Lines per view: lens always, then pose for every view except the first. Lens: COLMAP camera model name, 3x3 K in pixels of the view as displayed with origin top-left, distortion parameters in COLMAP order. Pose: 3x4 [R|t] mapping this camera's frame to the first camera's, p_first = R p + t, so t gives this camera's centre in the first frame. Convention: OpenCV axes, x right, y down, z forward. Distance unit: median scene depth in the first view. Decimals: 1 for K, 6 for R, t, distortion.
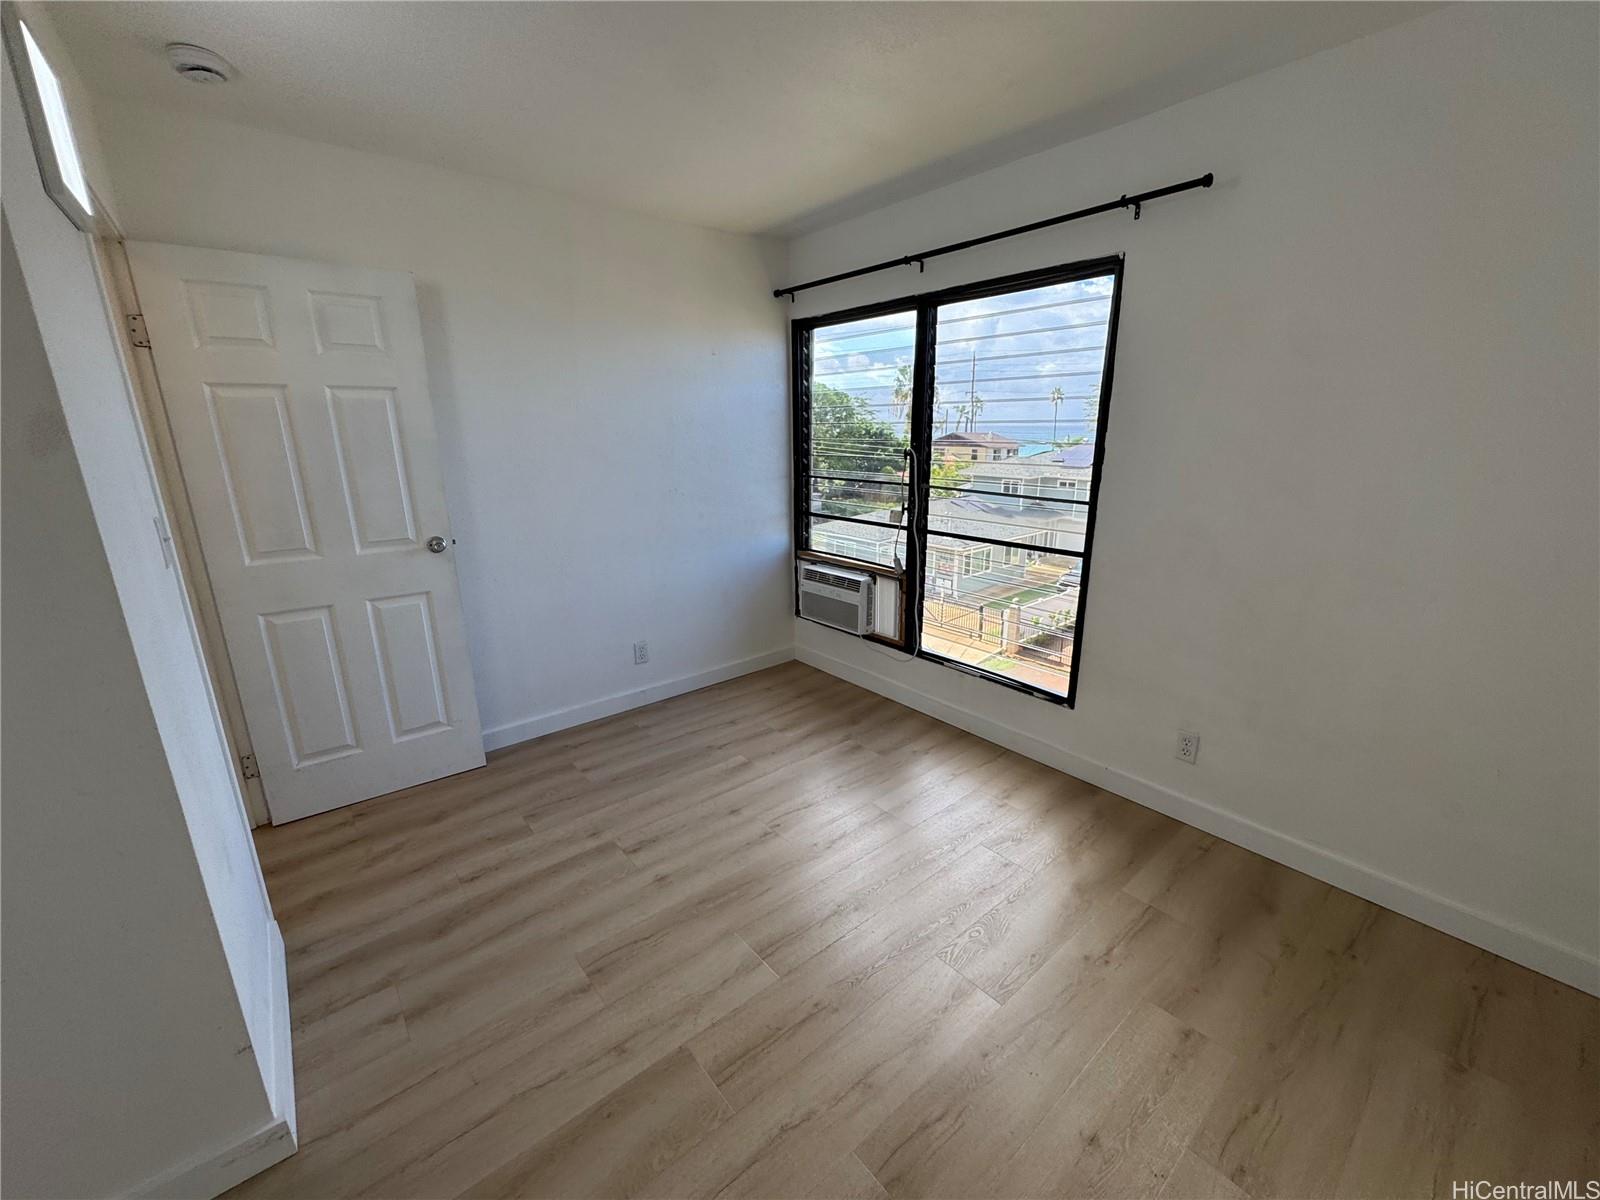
lens RADIAL K [[639.6, 0, 798.4], [0, 639.6, 600.1], [0, 0, 1]] dist [-0.002021, -0.000393]
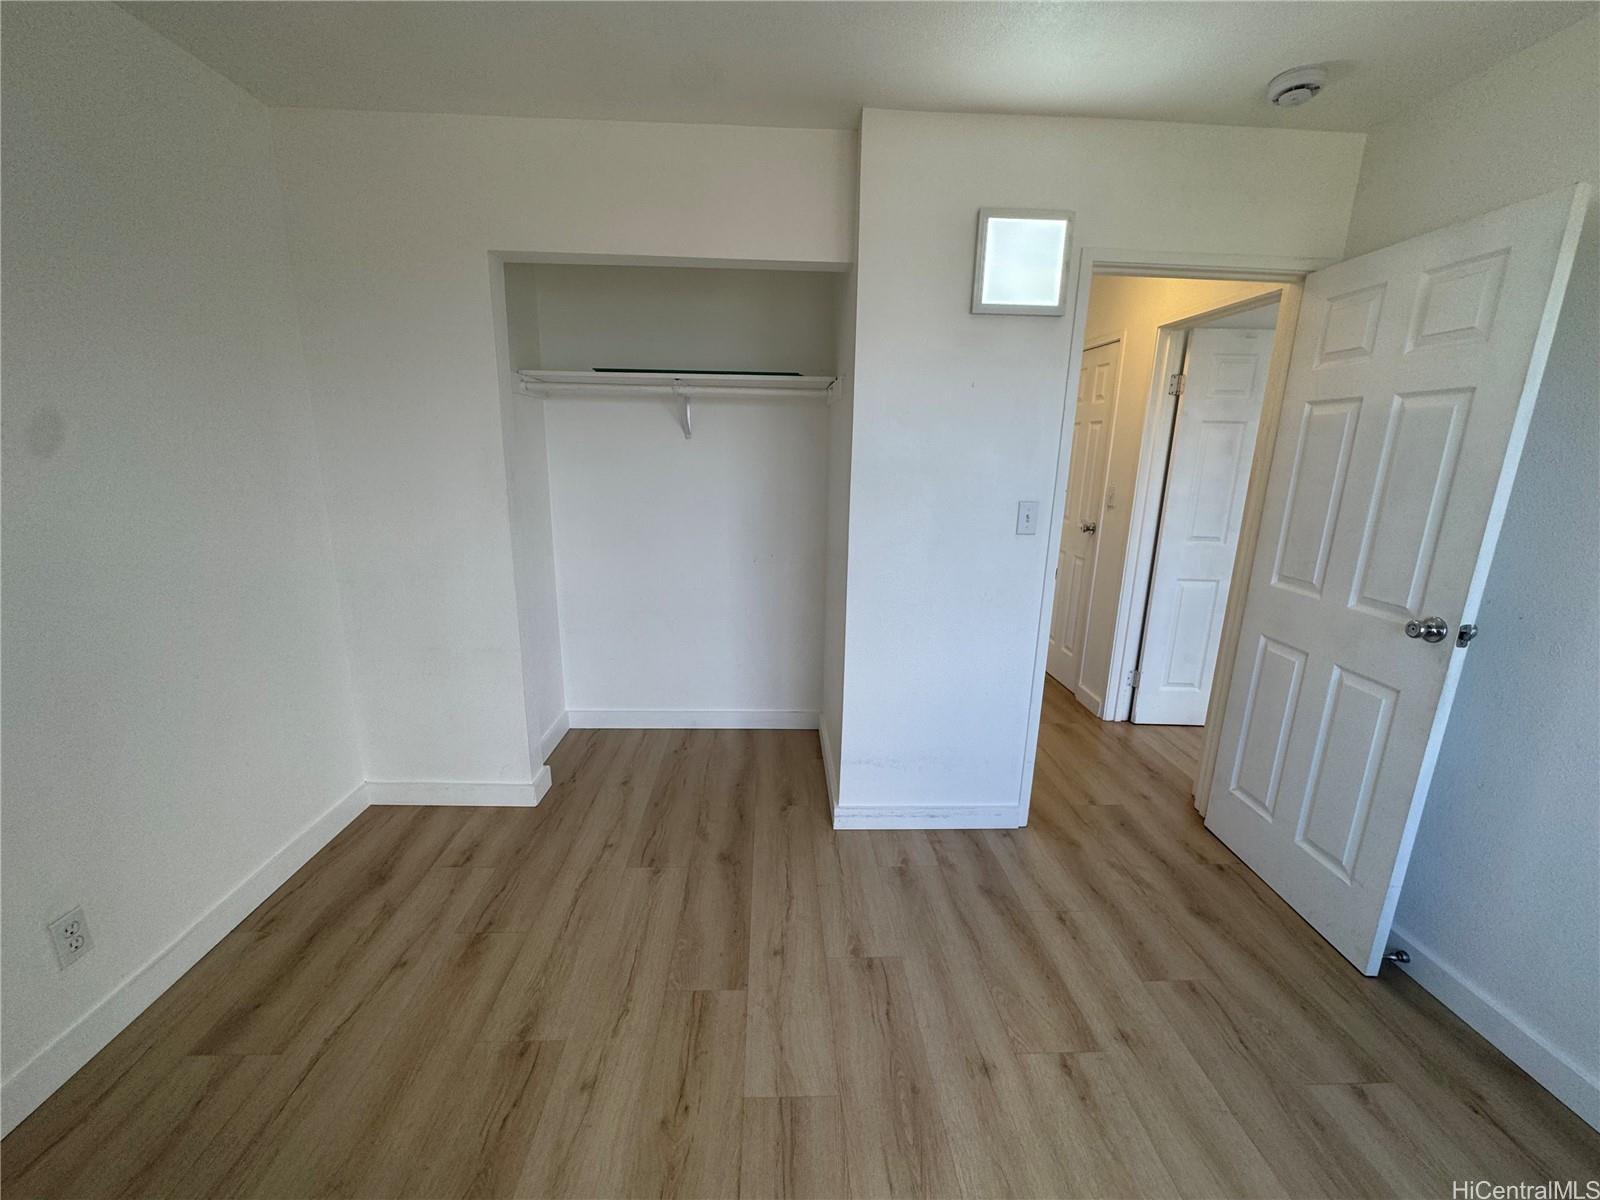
lens RADIAL K [[639.6, 0, 799.7], [0, 639.6, 601.8], [0, 0, 1]] dist [-0.002021, -0.000393]
pose [[-0.602079, 0.181813, -0.777460, 0.316804], [-0.224074, 0.896121, 0.383090, -0.220279], [0.766349, 0.404859, -0.498796, 0.843830]]
